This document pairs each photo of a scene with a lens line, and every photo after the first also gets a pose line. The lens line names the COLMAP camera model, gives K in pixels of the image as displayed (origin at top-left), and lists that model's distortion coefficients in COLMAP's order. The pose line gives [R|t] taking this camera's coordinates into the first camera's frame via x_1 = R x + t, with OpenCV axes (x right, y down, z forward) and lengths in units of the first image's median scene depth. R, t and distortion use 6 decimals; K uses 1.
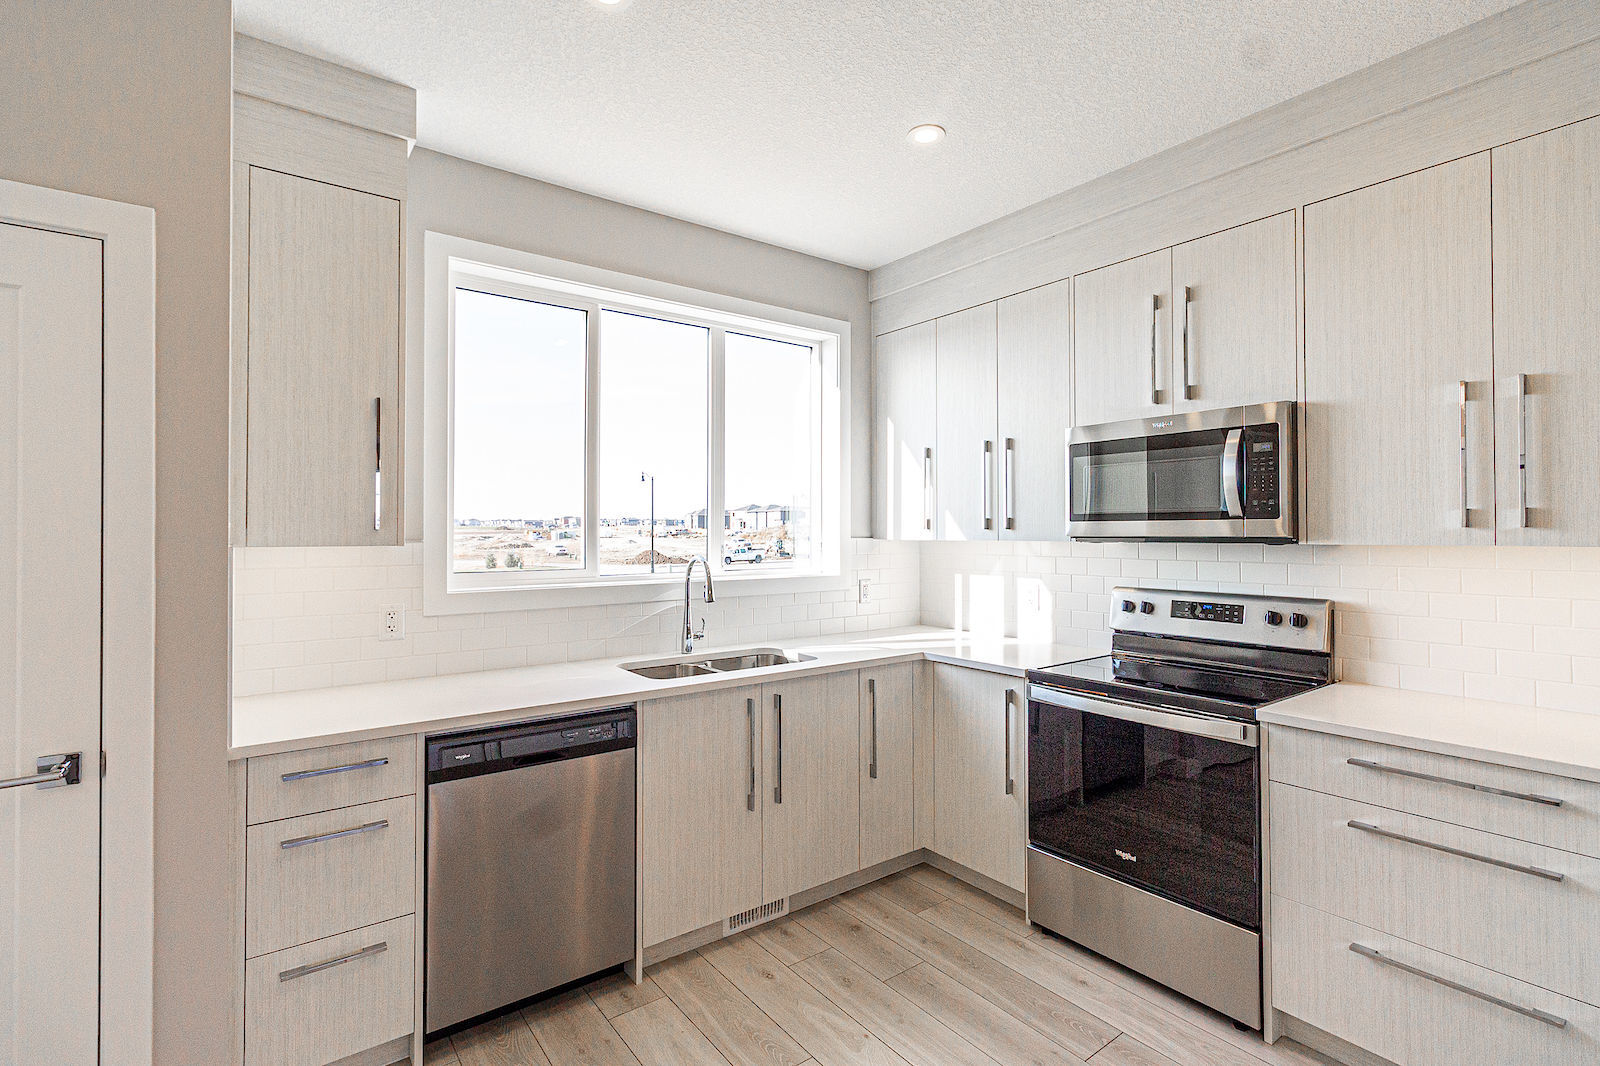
lens RADIAL K [[753.0, 0, 810.0], [0, 753.0, 526.7], [0, 0, 1]] dist [-0.000983, 0.000398]
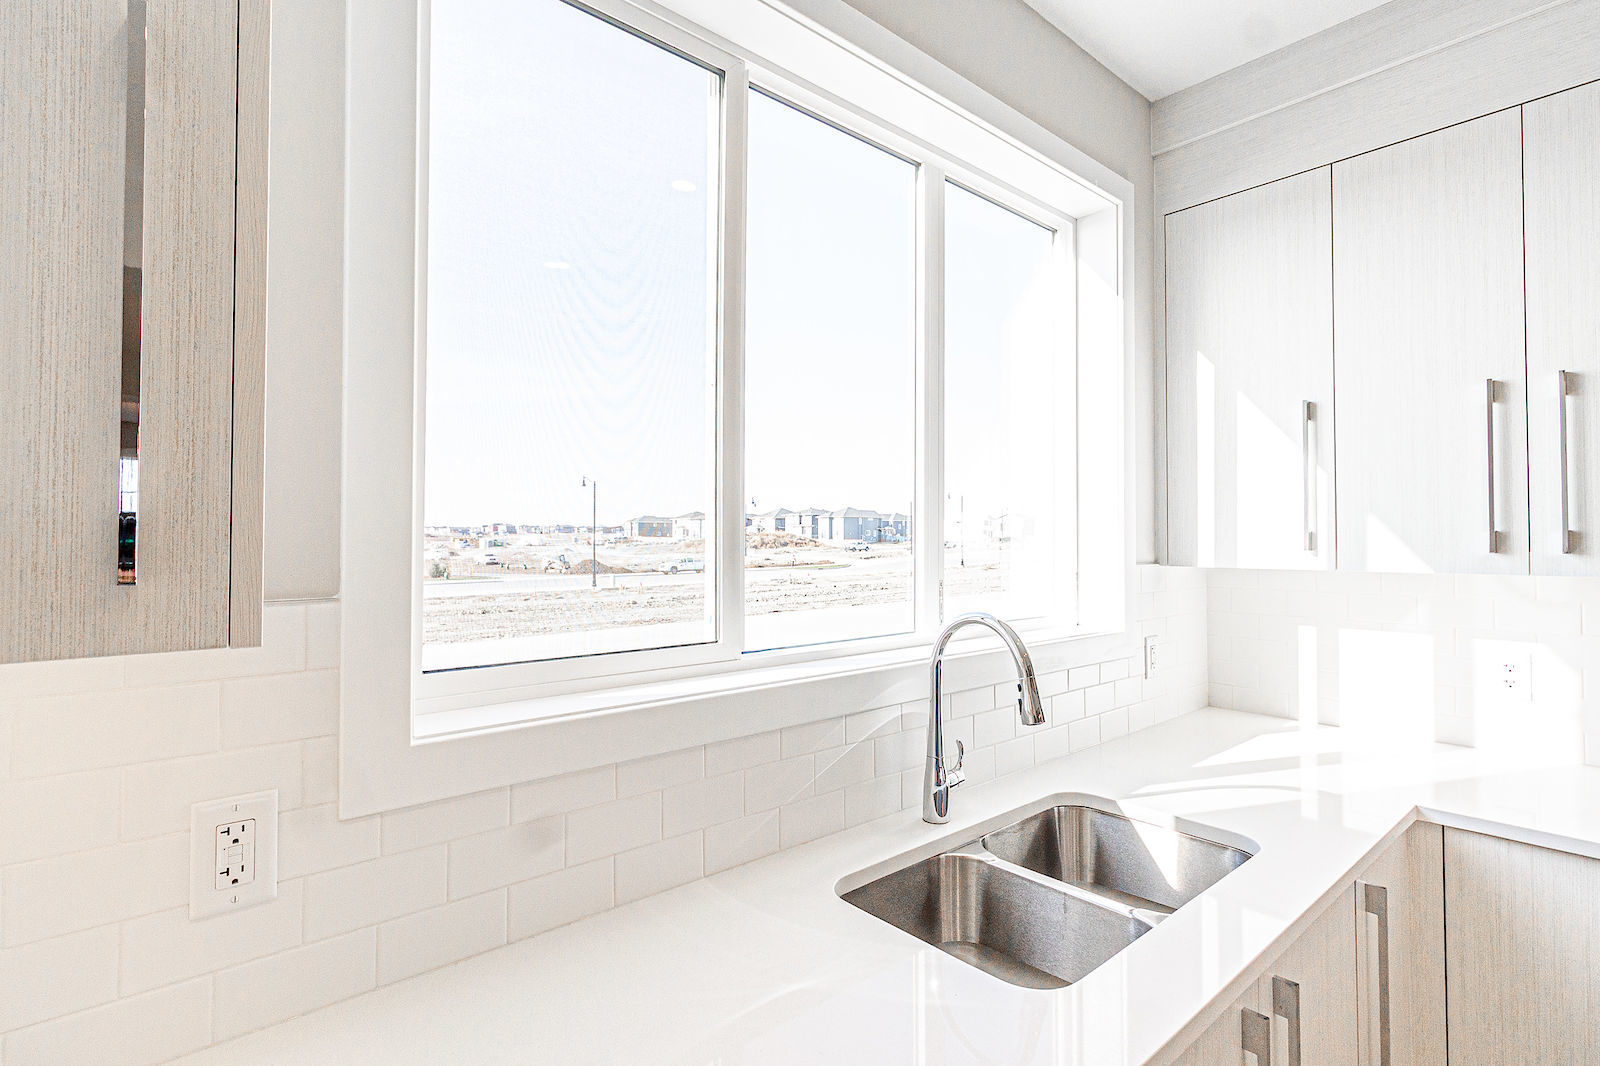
lens RADIAL K [[759.8, 0, 807.1], [0, 759.8, 511.8], [0, 0, 1]] dist [0.003625, 0.000163]
pose [[0.996962, 0.004152, 0.077776, -0.322392], [-0.001836, 0.999553, -0.029829, -0.009231], [-0.077865, 0.029595, 0.996525, 0.621783]]
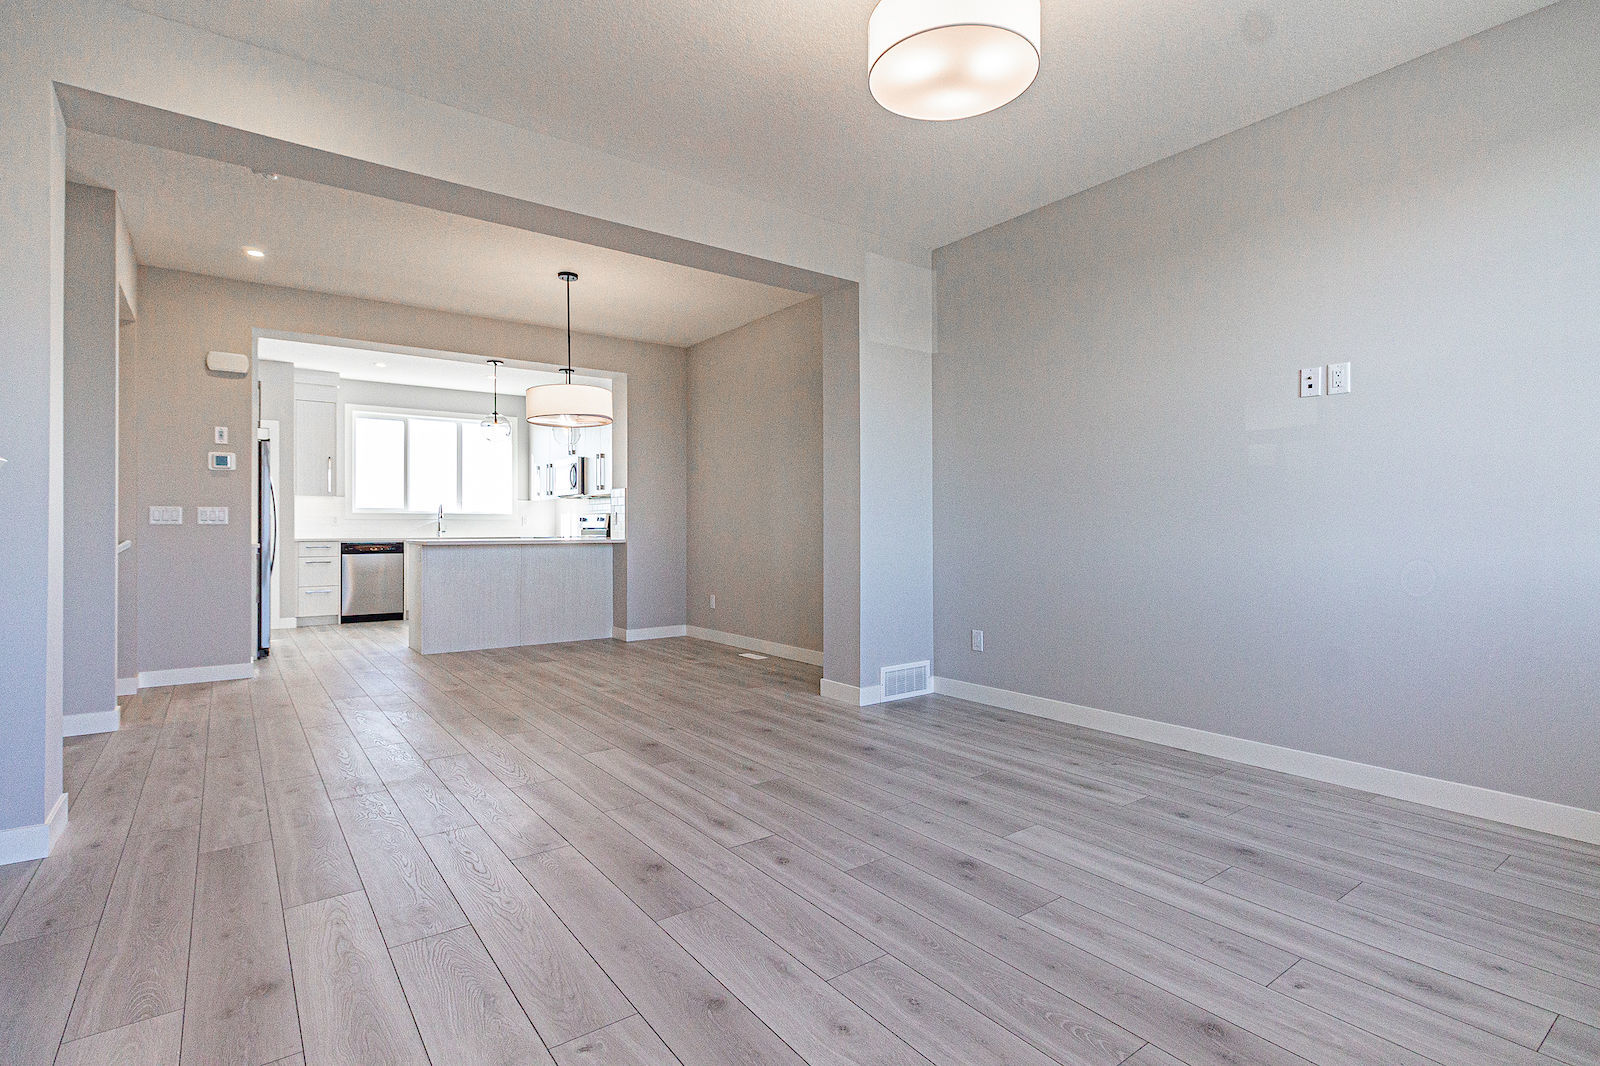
lens RADIAL K [[788.6, 0, 800.0], [0, 788.6, 533.0], [0, 0, 1]] dist [0.022797, -0.000037]
pose [[0.999887, 0.000691, -0.015013, 1.482671], [-0.000533, 0.999944, 0.010577, 0.137159], [0.015020, -0.010568, 0.999831, -2.372558]]
